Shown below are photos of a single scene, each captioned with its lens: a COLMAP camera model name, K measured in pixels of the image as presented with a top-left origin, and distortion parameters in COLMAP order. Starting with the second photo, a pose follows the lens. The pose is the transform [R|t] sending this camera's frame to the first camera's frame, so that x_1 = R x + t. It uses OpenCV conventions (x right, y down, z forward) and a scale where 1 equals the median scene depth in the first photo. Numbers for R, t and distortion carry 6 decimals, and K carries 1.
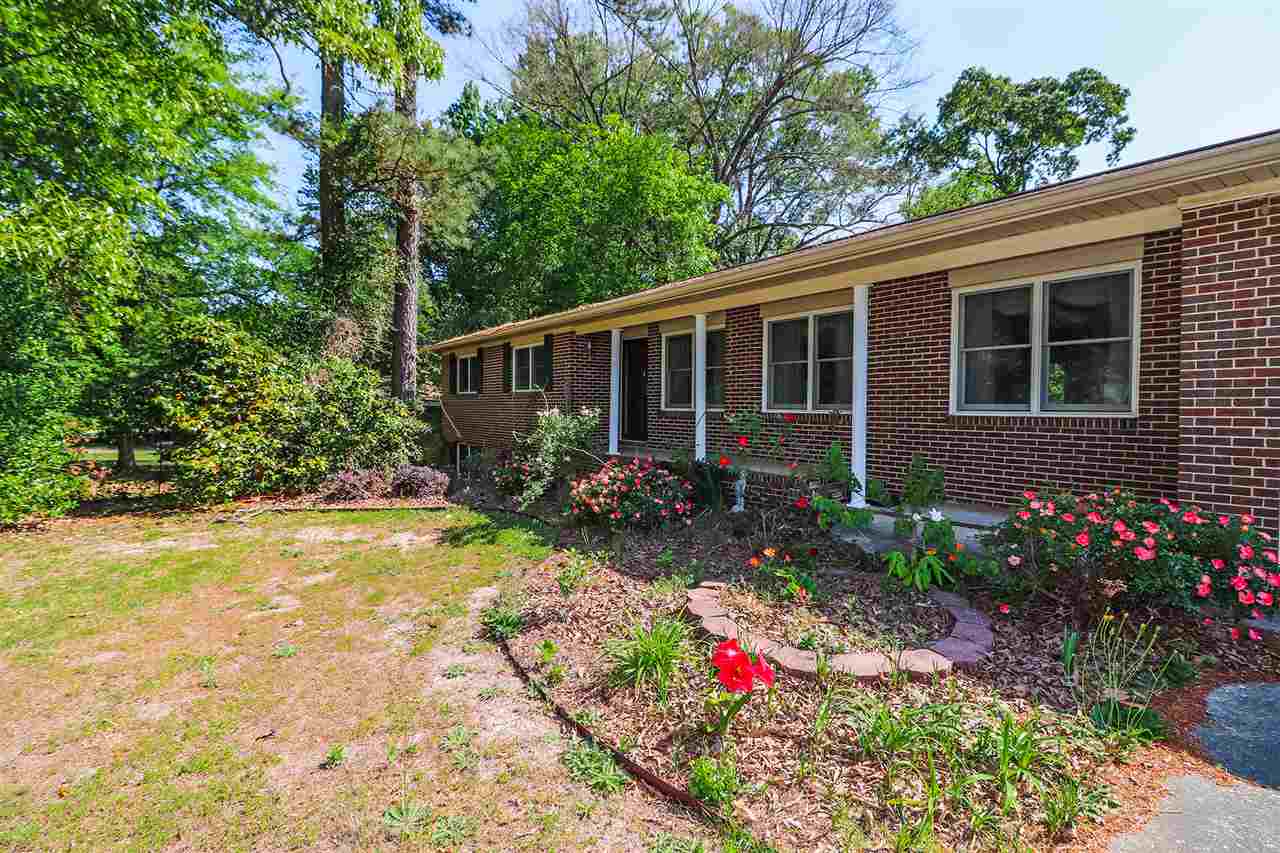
lens RADIAL K [[594.8, 0, 638.6], [0, 594.8, 423.2], [0, 0, 1]] dist [-0.012830, -0.003438]
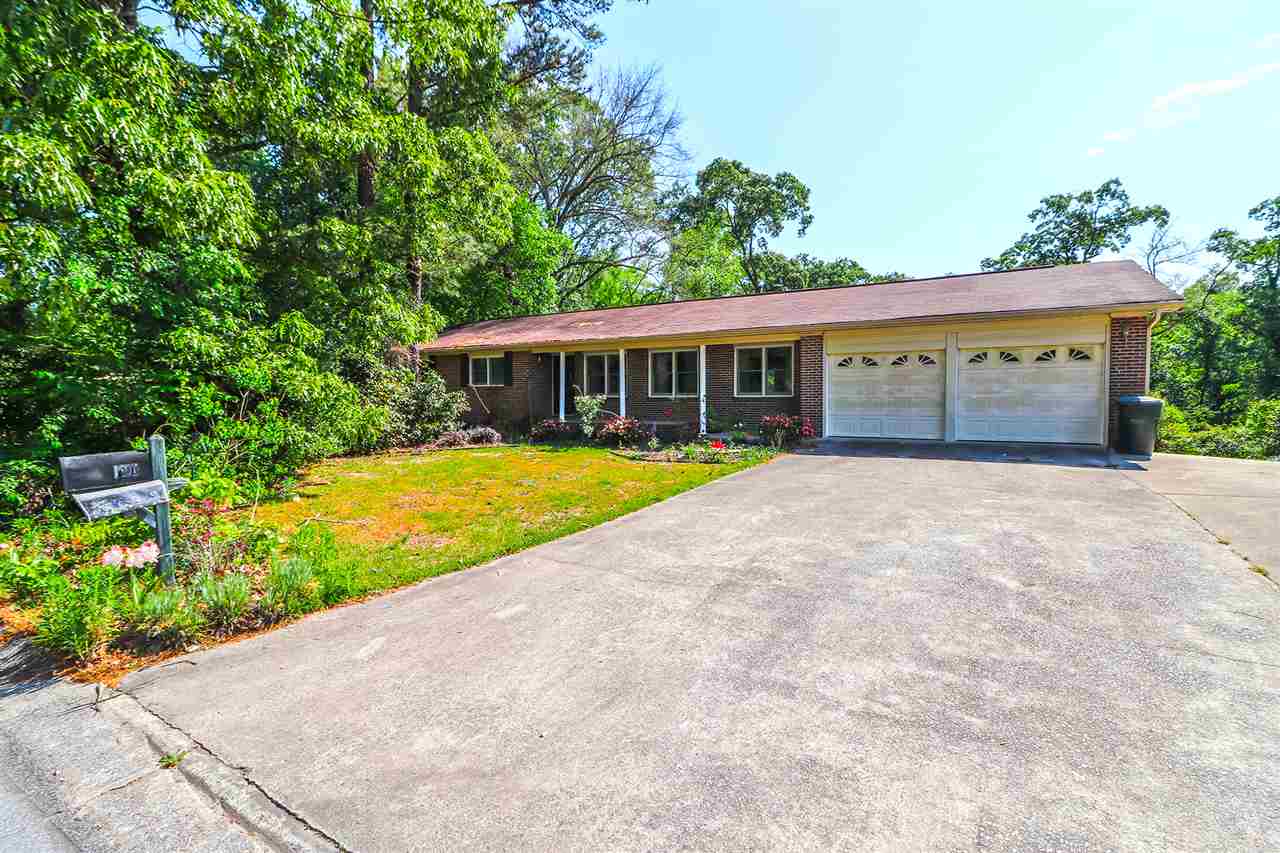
lens RADIAL K [[594.8, 0, 637.2], [0, 594.8, 434.3], [0, 0, 1]] dist [-0.012830, -0.003438]
pose [[0.923872, -0.033193, 0.381260, -0.282194], [0.019972, 0.999056, 0.038584, 0.013293], [-0.382181, -0.028032, 0.923662, -0.403732]]
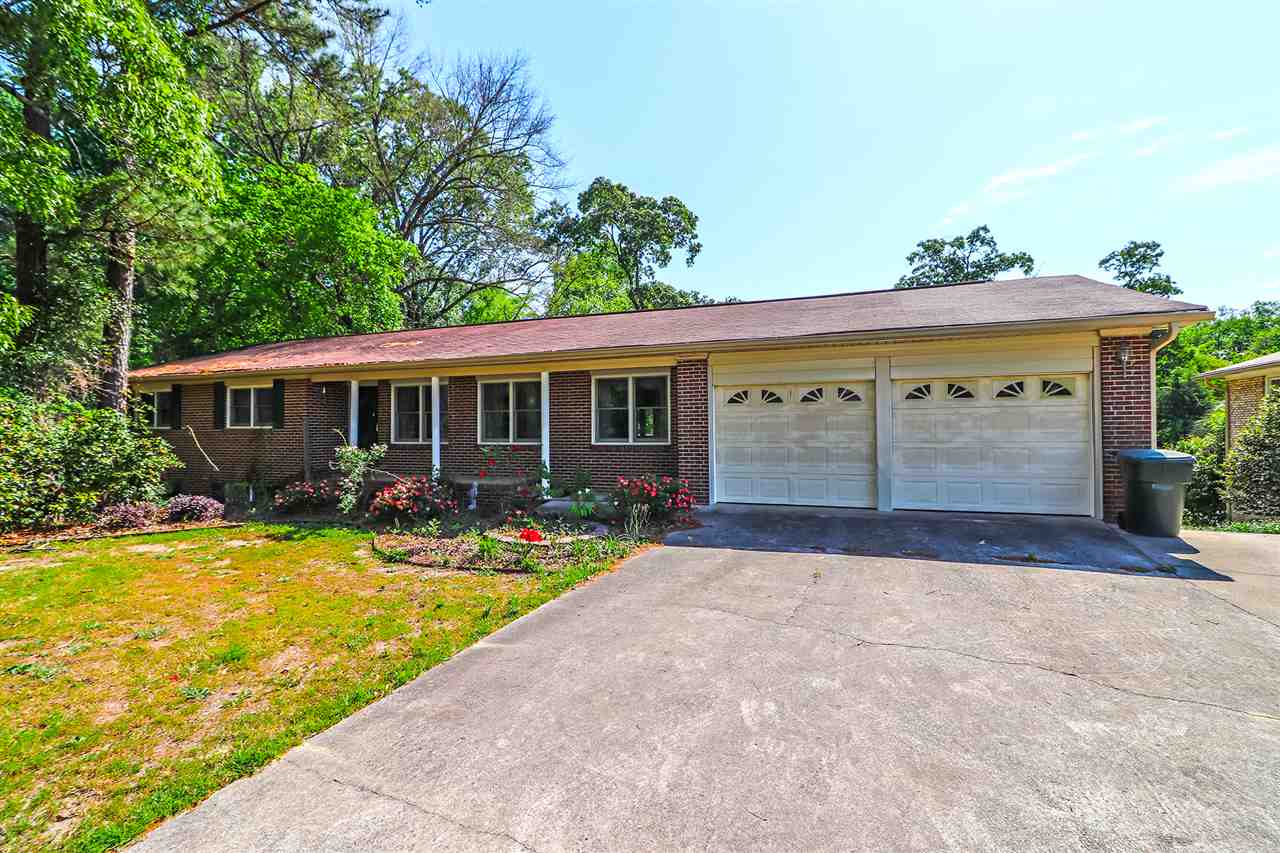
lens RADIAL K [[594.8, 0, 640.4], [0, 594.8, 431.3], [0, 0, 1]] dist [-0.012830, -0.003438]
pose [[0.843615, -0.007576, 0.536894, -0.111657], [0.024674, 0.999391, -0.024668, -0.002190], [-0.536381, 0.034058, 0.843289, -0.210825]]
